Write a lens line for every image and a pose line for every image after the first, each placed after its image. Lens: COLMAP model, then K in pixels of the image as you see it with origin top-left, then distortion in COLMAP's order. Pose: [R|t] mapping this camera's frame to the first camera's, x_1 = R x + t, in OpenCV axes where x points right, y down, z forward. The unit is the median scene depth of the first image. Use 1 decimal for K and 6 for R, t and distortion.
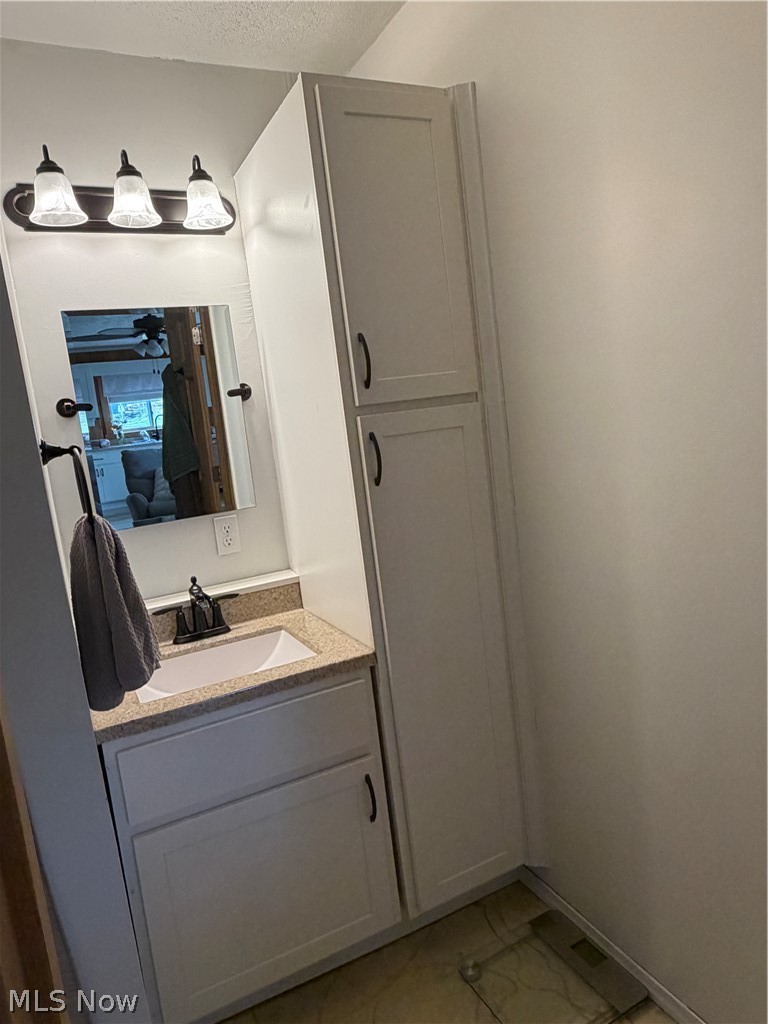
lens RADIAL K [[680.0, 0, 382.6], [0, 680.0, 506.3], [0, 0, 1]] dist [0.006234, 0.000729]
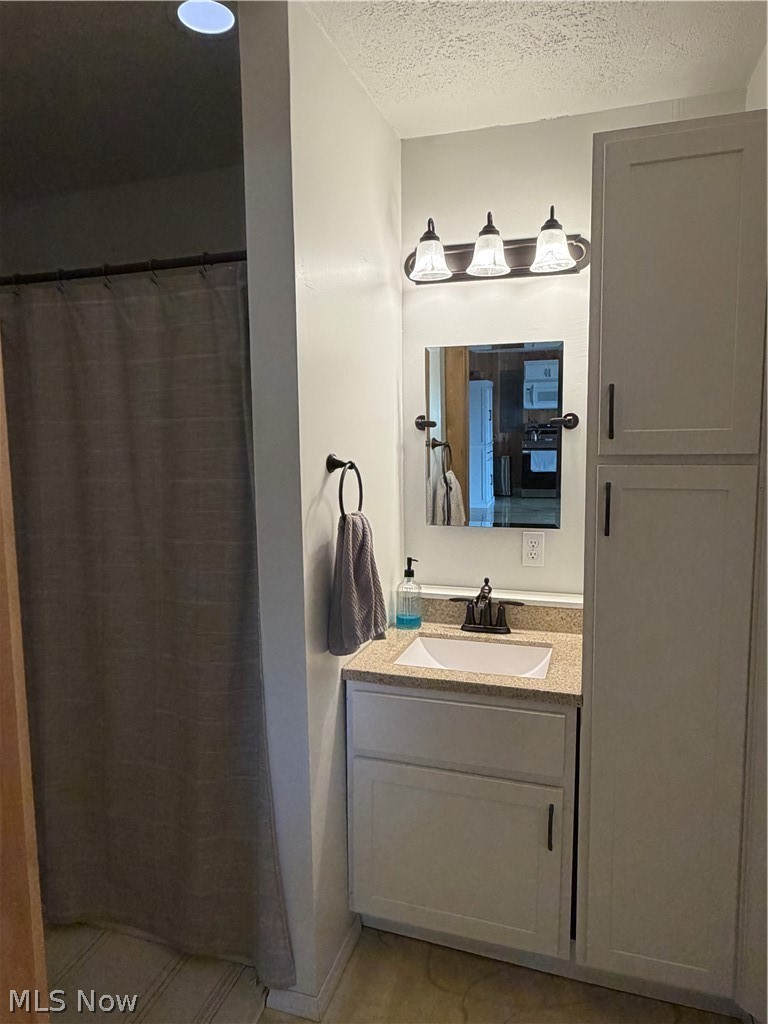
lens RADIAL K [[673.0, 0, 384.0], [0, 673.0, 512.0], [0, 0, 1]] dist [0.002803, 0.000641]
pose [[0.712743, 0.188382, -0.675655, 0.359580], [-0.169951, 0.980938, 0.094219, -0.087007], [0.680525, 0.047674, 0.731172, 0.045583]]
